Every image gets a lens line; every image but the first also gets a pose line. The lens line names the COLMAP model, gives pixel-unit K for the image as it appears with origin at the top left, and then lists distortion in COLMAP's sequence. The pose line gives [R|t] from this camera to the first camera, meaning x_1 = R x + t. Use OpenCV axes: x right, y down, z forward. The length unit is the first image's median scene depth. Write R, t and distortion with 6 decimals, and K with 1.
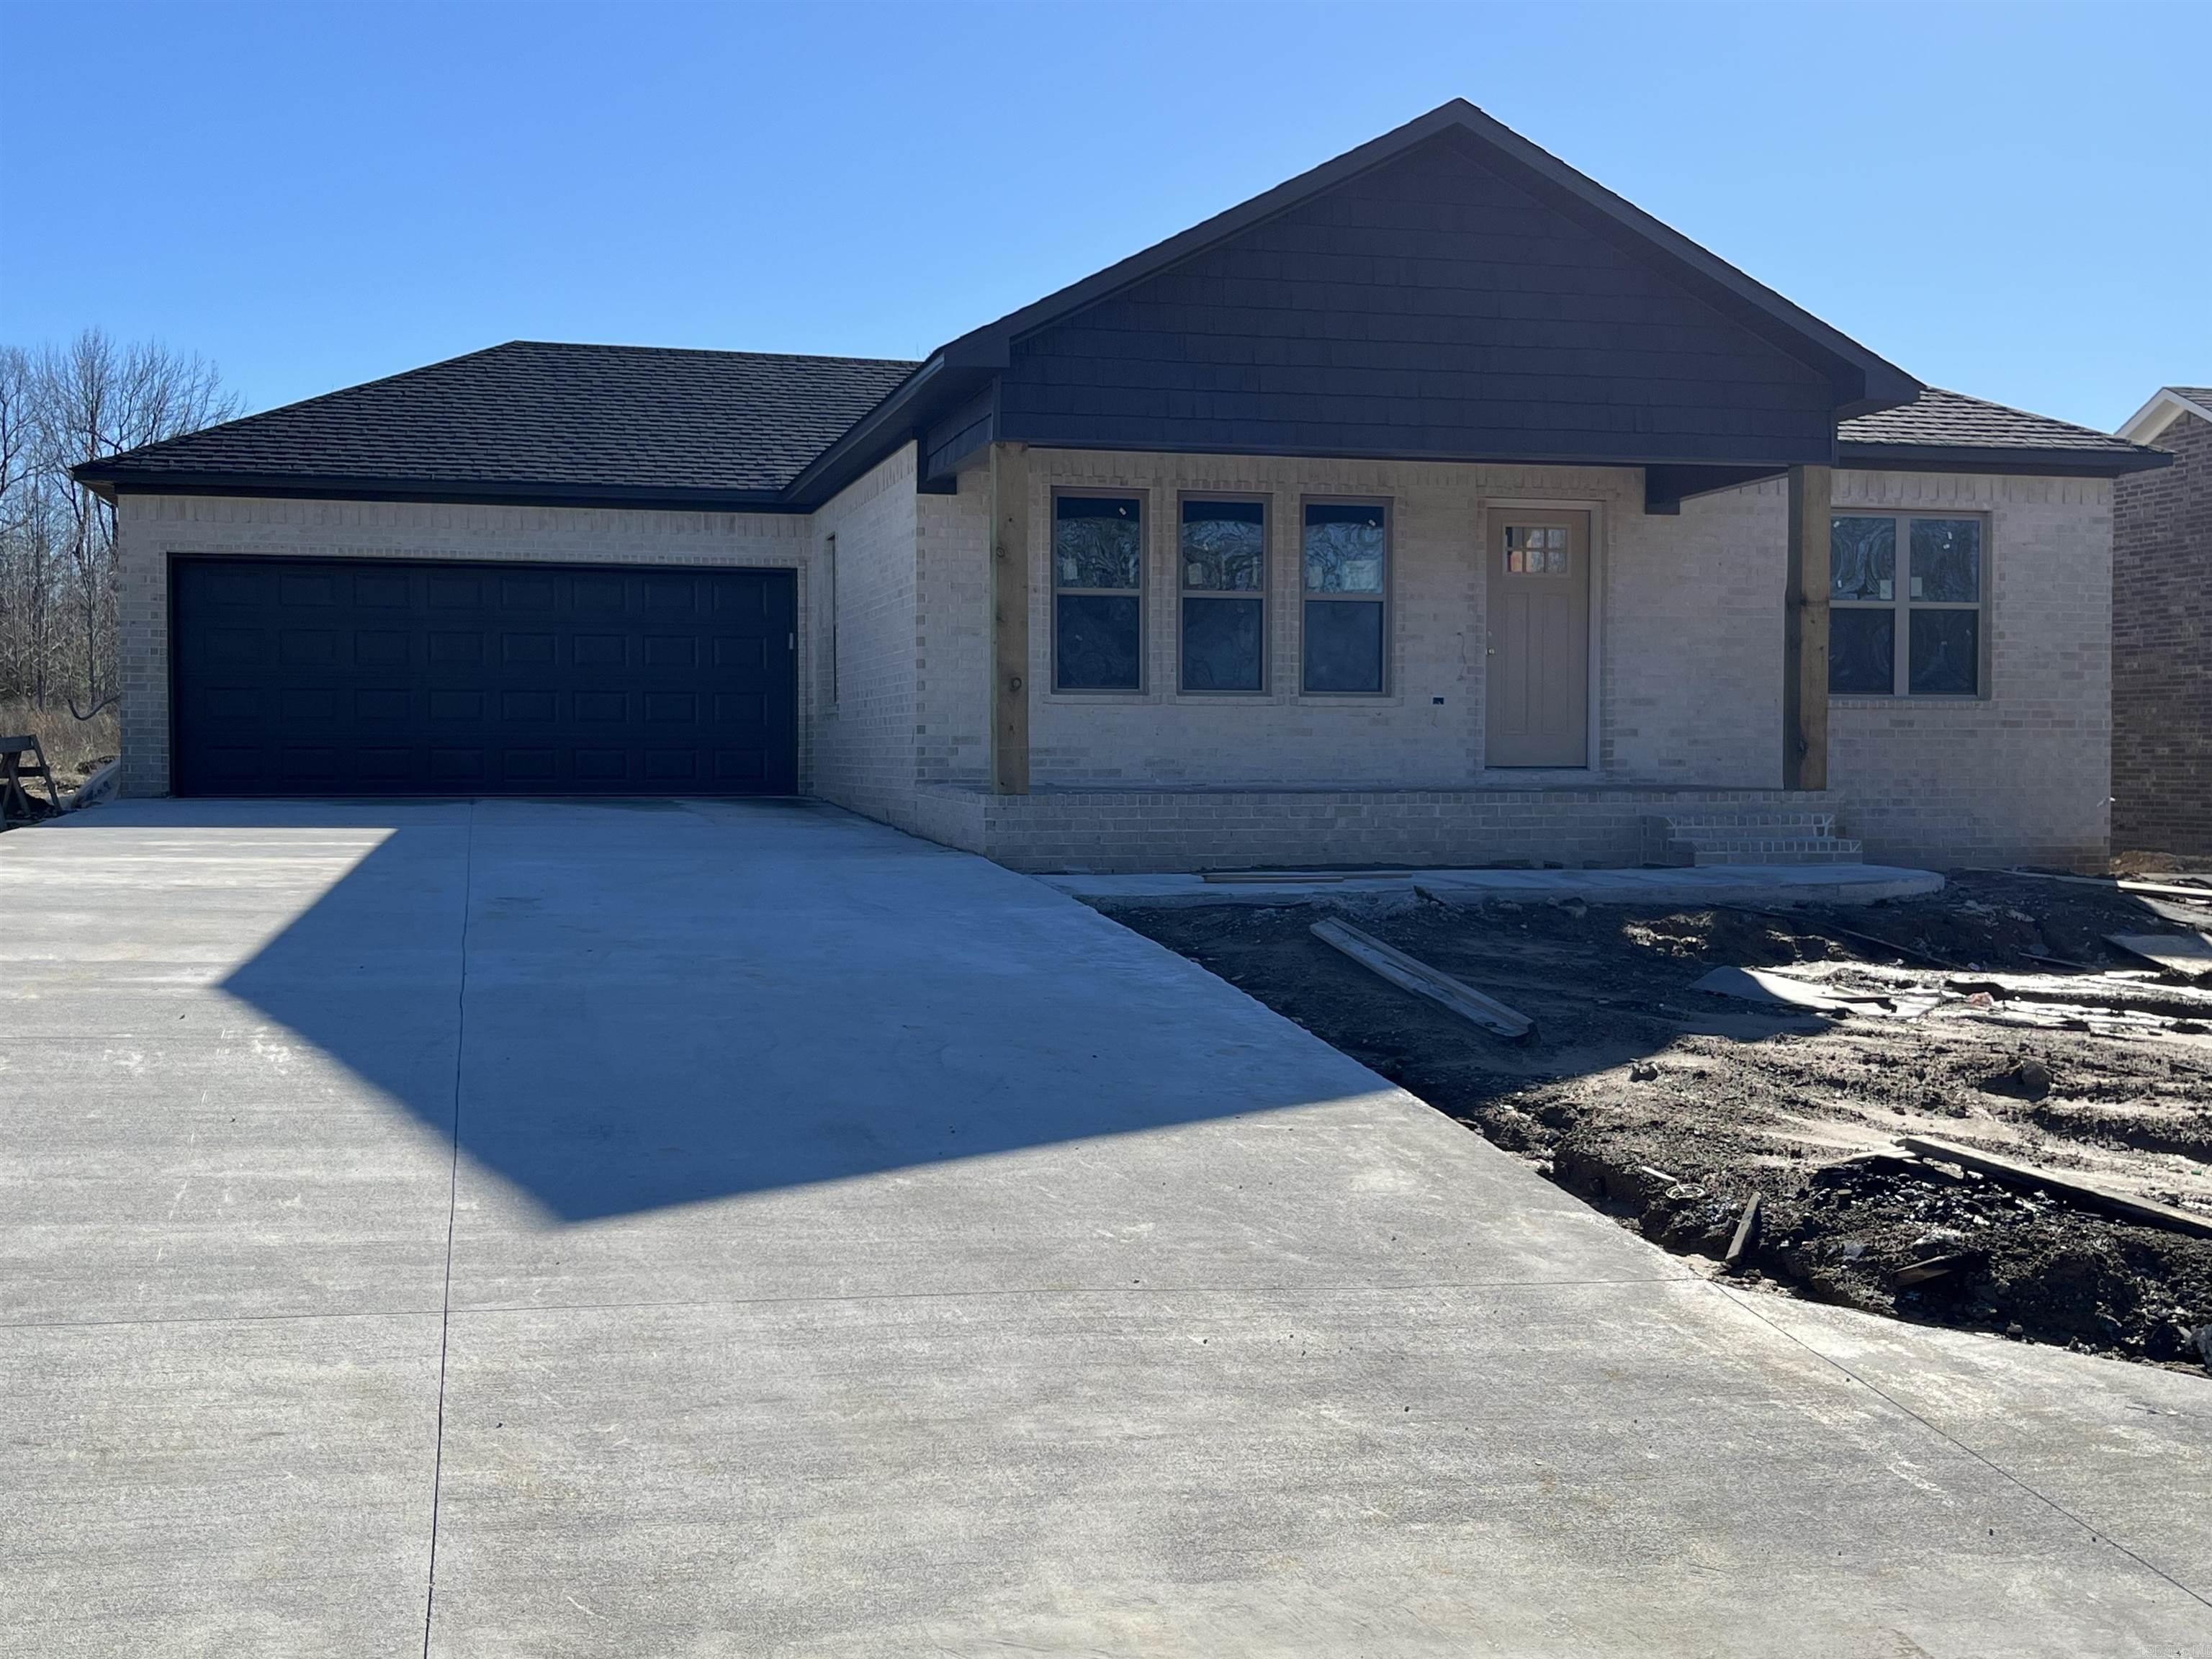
lens RADIAL K [[2360.5, 0, 1103.1], [0, 2360.5, 818.9], [0, 0, 1]] dist [0.025100, 0.000000]
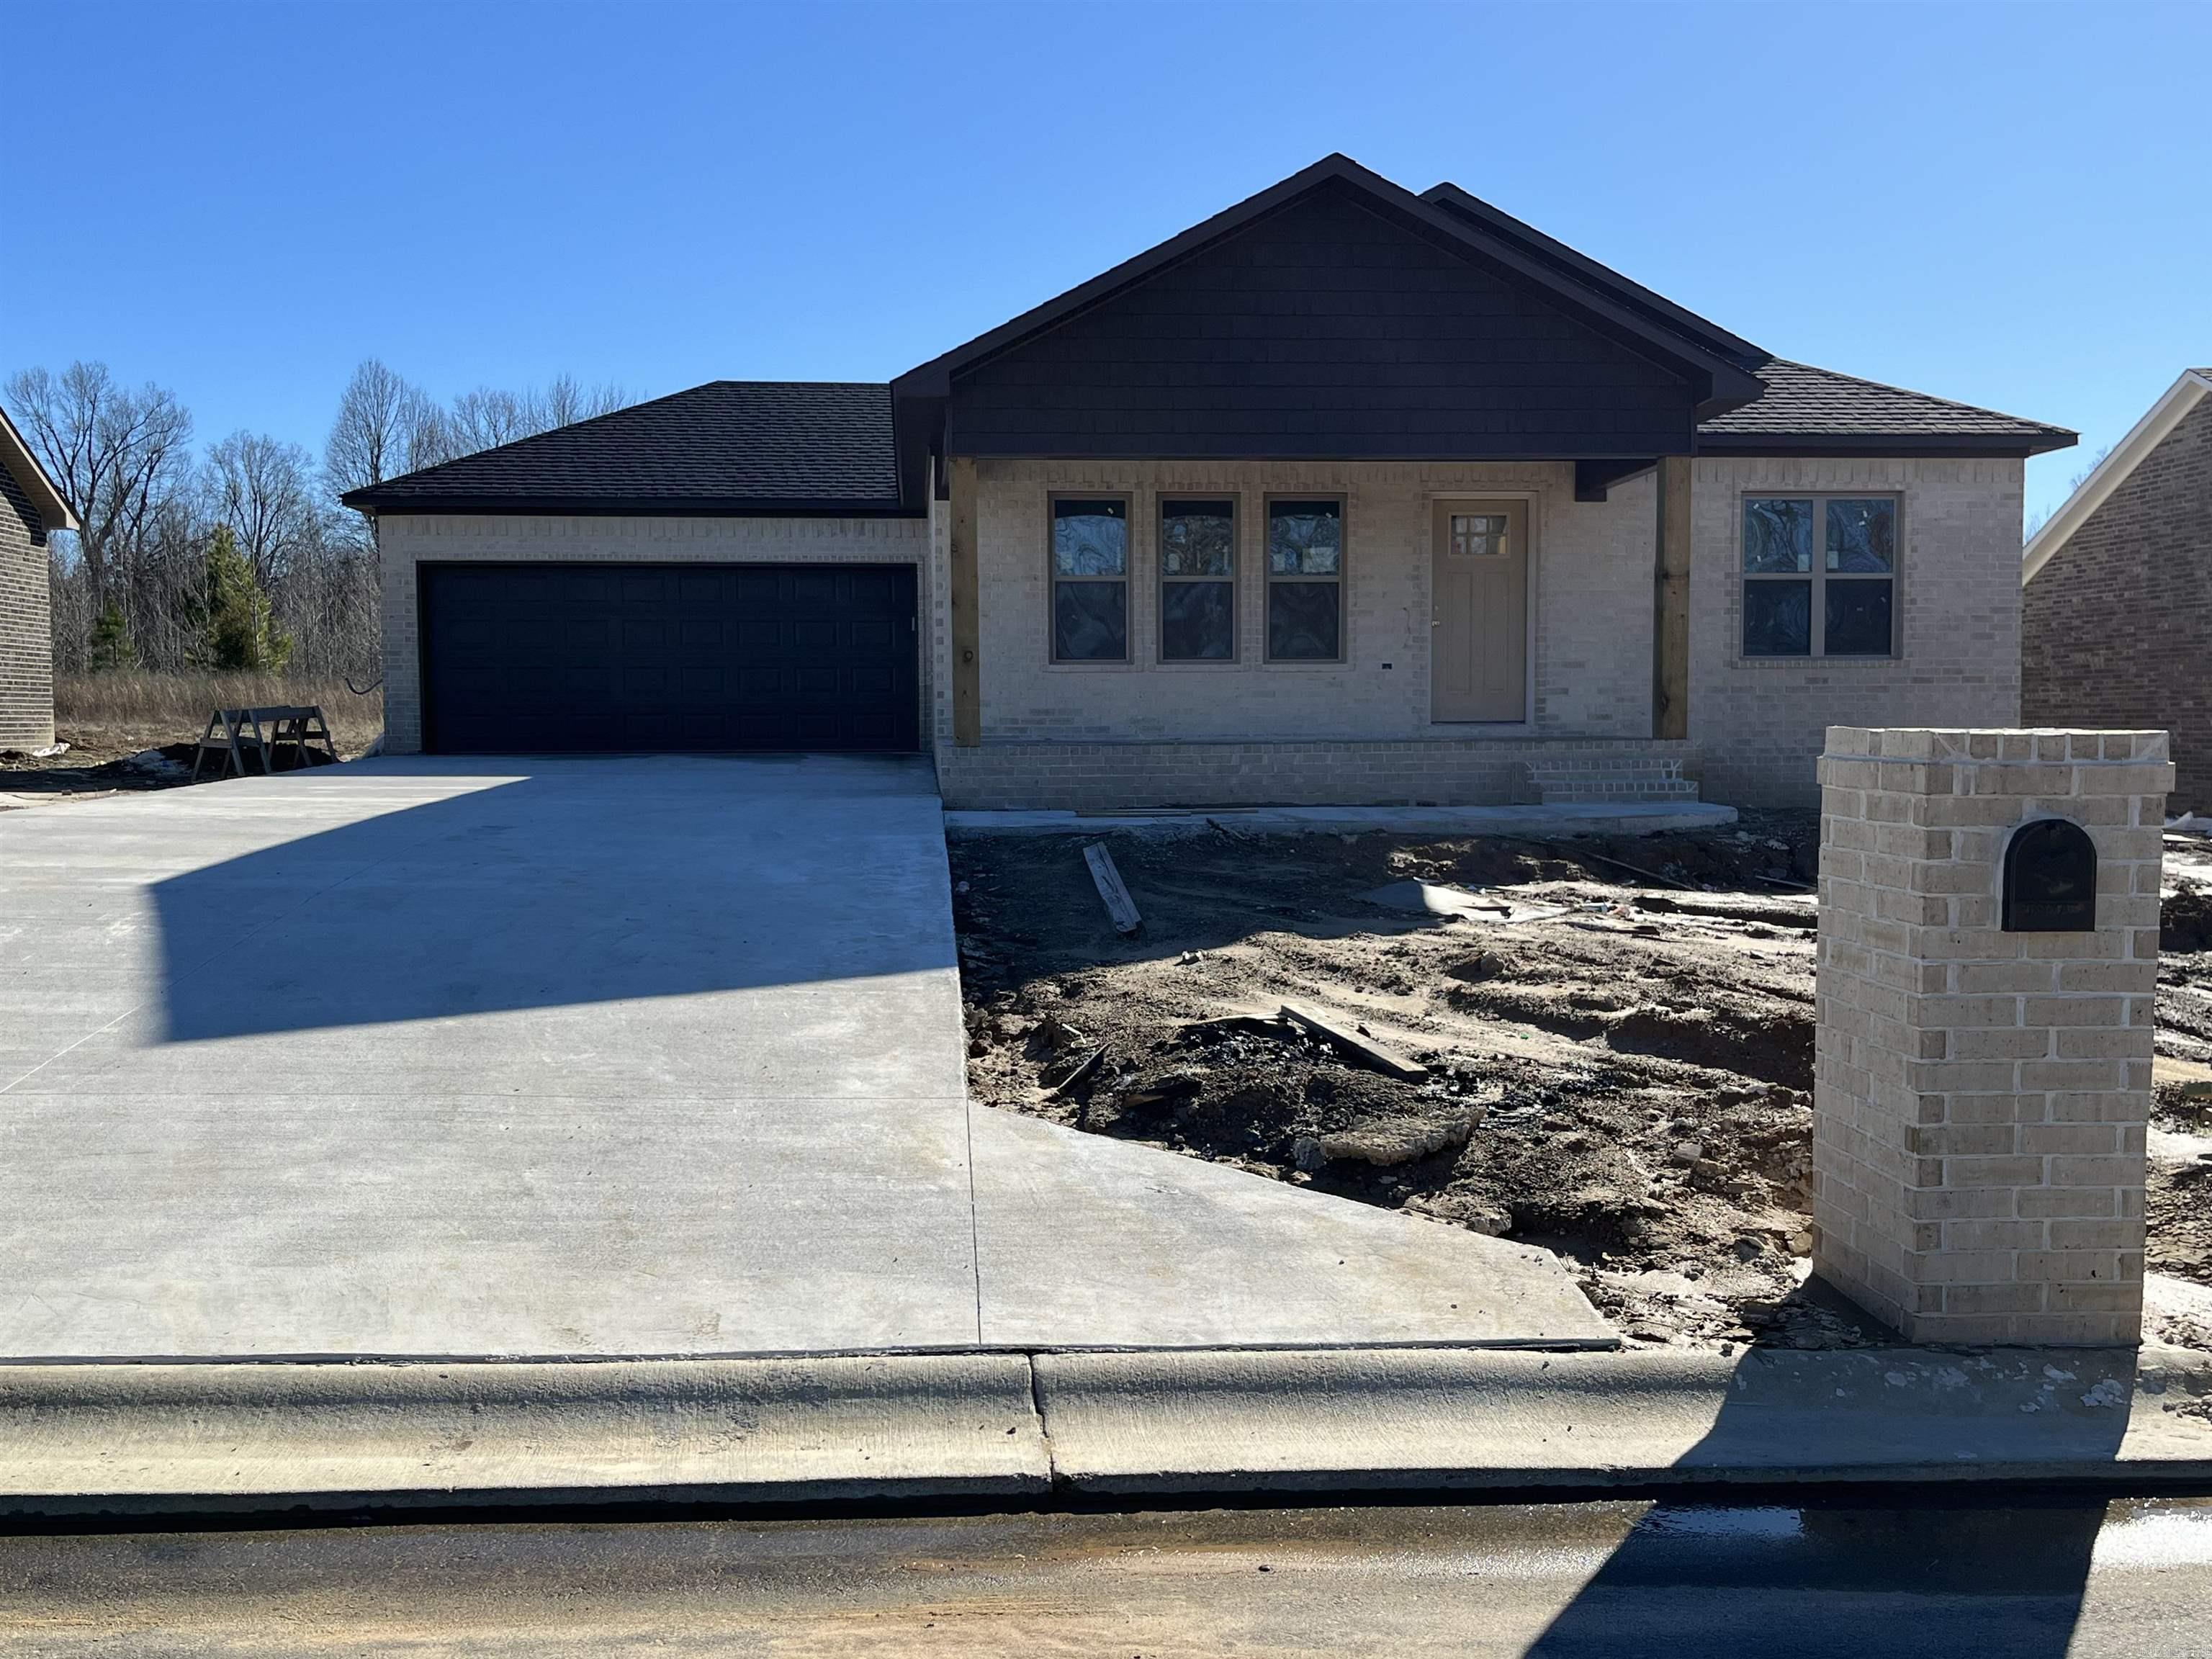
lens RADIAL K [[2059.1, 0, 1105.9], [0, 2059.1, 845.6], [0, 0, 1]] dist [0.027054, 0.000000]
pose [[0.987138, 0.001580, -0.159861, 0.167453], [0.003669, 0.999464, 0.032532, 0.005422], [0.159826, -0.032700, 0.986603, -0.036710]]
